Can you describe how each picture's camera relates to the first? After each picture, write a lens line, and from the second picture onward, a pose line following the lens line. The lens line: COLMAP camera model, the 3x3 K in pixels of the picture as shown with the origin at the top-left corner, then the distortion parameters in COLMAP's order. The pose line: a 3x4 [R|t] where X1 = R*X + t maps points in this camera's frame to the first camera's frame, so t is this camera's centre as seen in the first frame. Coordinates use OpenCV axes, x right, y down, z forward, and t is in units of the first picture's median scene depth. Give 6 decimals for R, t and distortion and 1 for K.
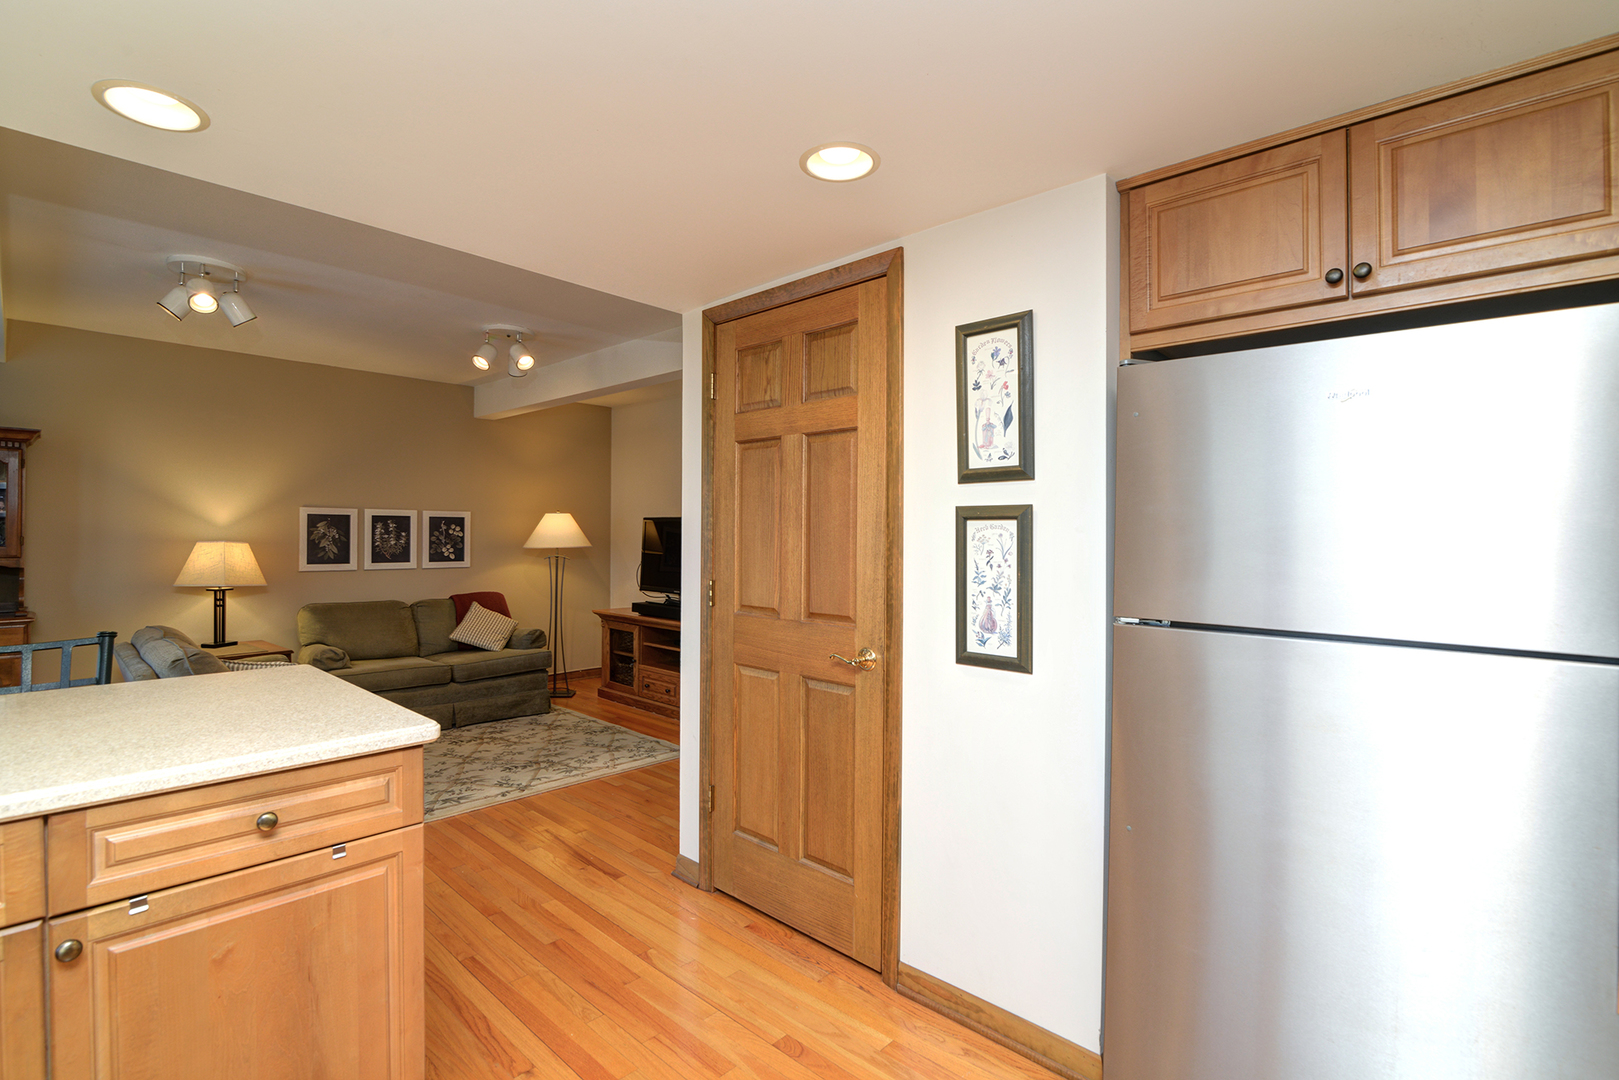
lens RADIAL K [[746.2, 0, 798.0], [0, 746.2, 535.8], [0, 0, 1]] dist [-0.021913, -0.000065]
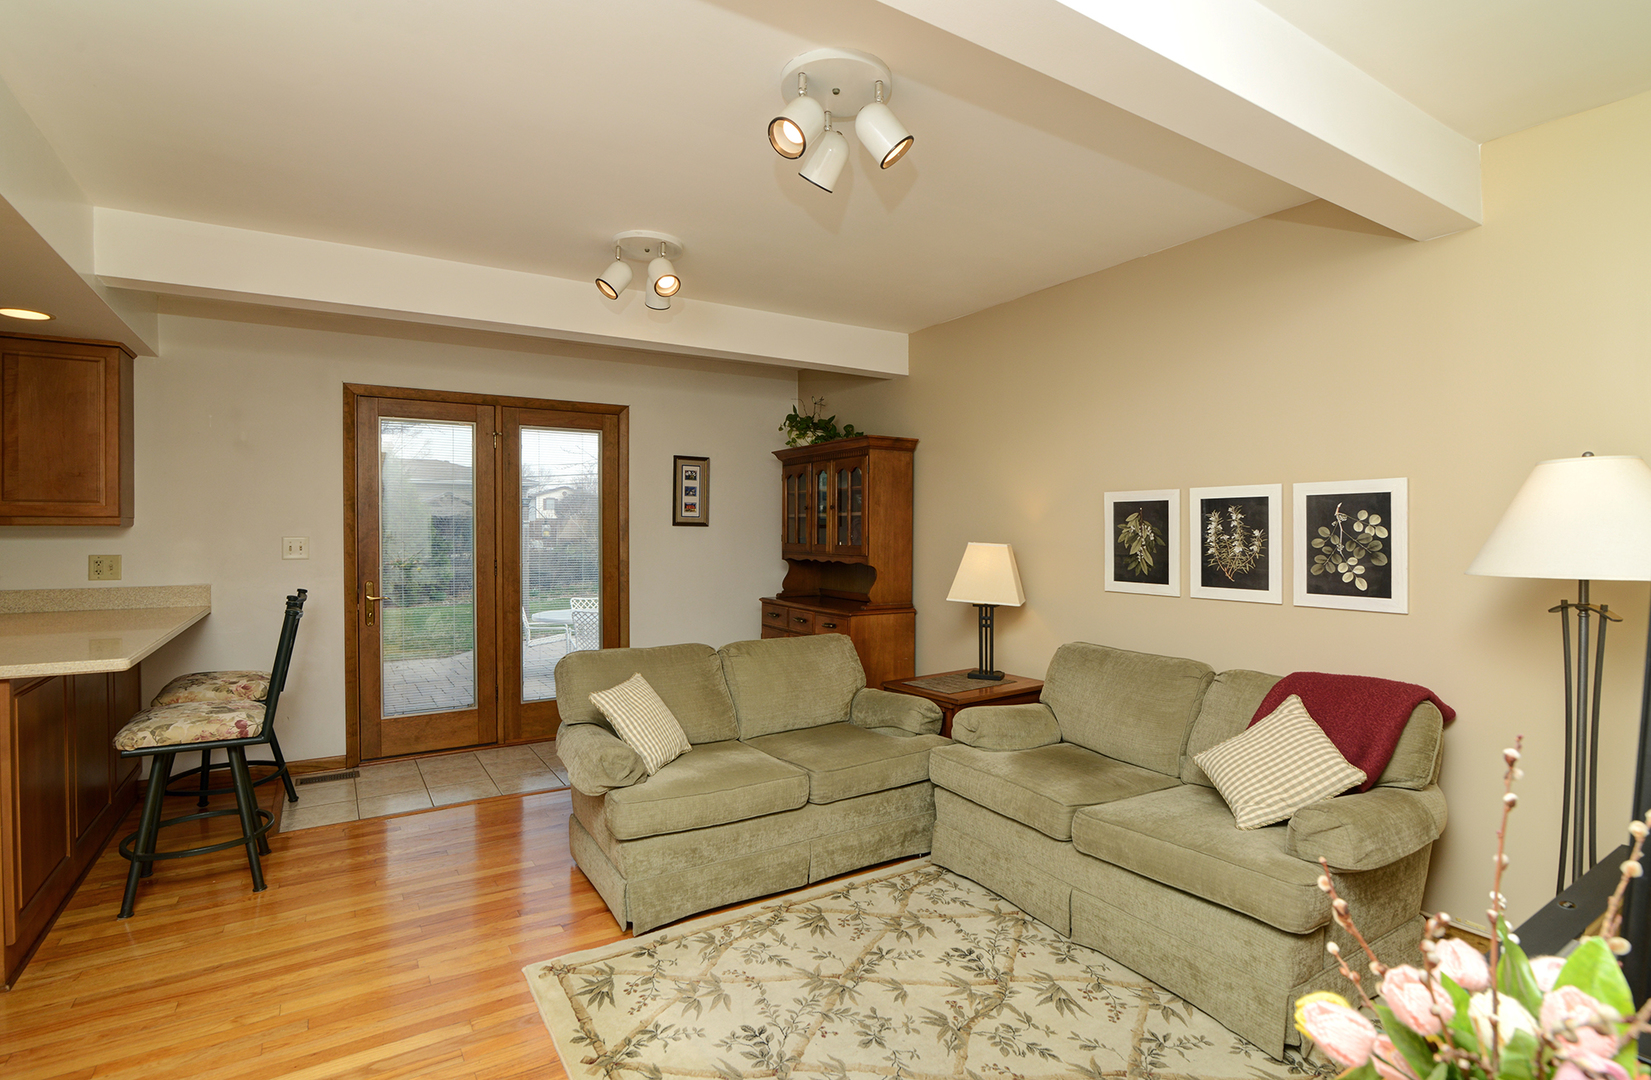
lens RADIAL K [[796.5, 0, 825.5], [0, 796.5, 540.0], [0, 0, 1]] dist [-0.028913, -0.000214]
pose [[-0.254341, 0.003860, -0.967107, 0.066138], [-0.002418, 0.999986, 0.004627, 0.000523], [0.967111, 0.003515, -0.254329, 1.008983]]
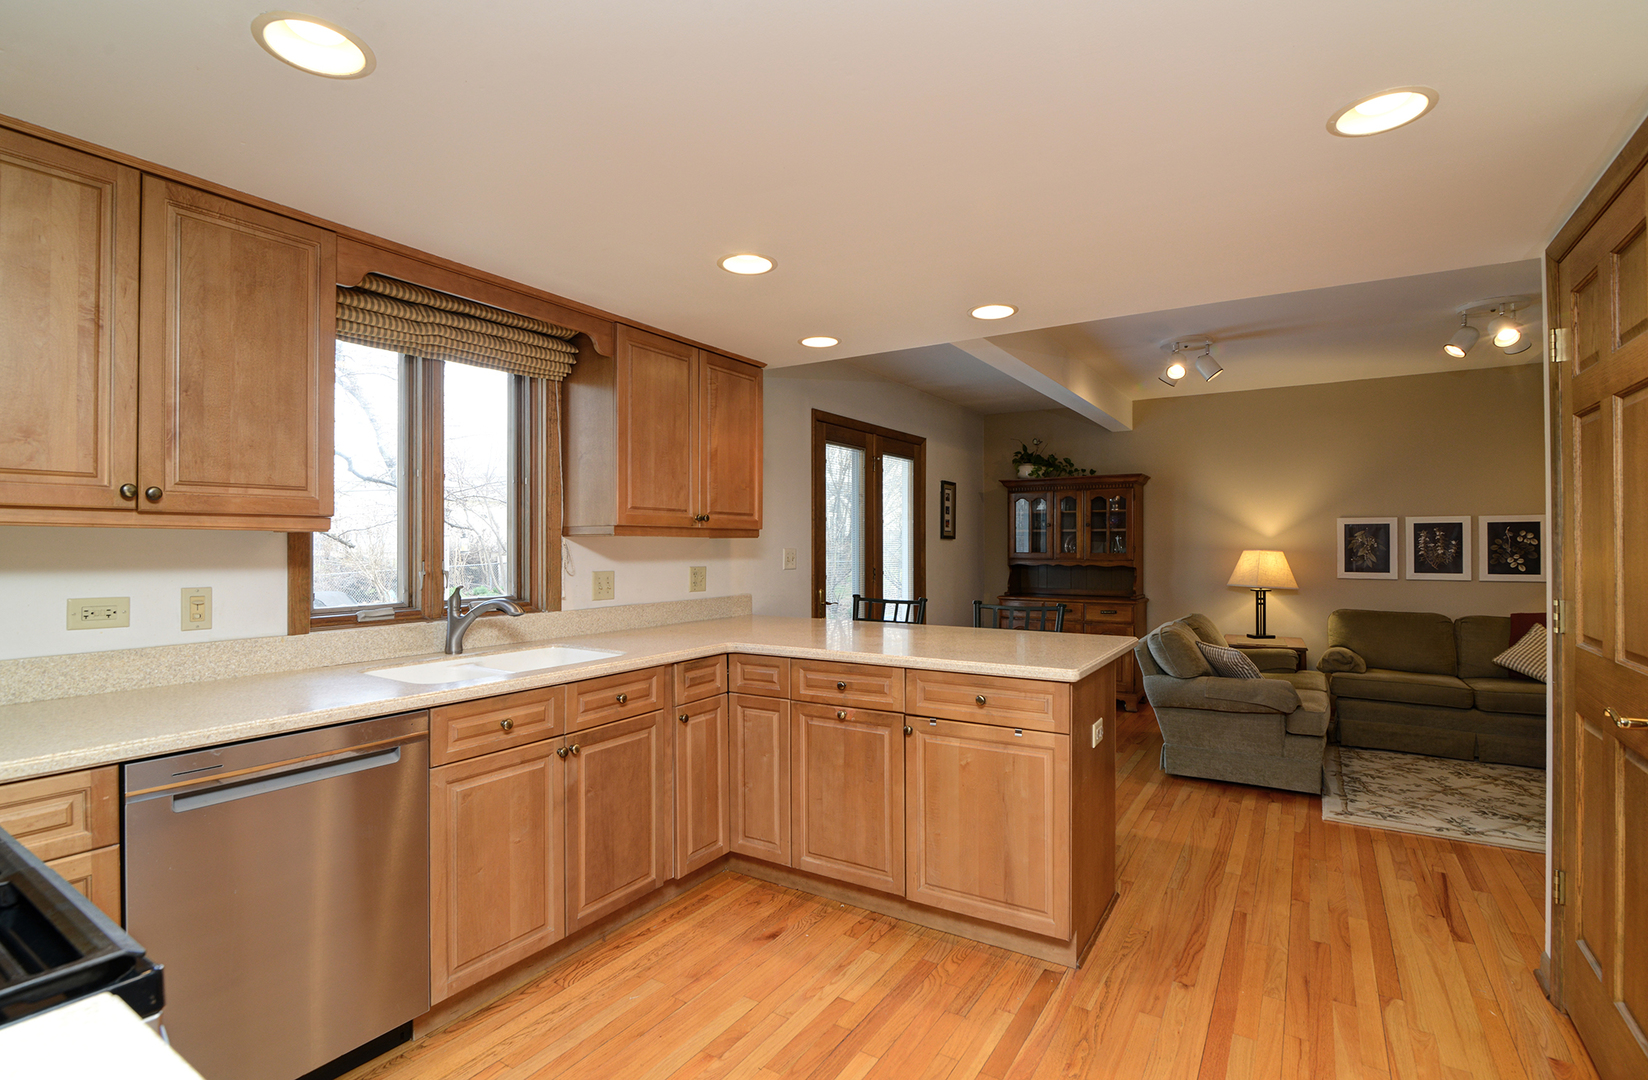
lens RADIAL K [[770.2, 0, 824.0], [0, 770.2, 540.0], [0, 0, 1]] dist [-0.018309, 0.000157]
pose [[0.186327, -0.011587, -0.982419, 0.293002], [0.003821, 0.999931, -0.011069, 0.002239], [0.982480, -0.001691, 0.186359, 0.068948]]
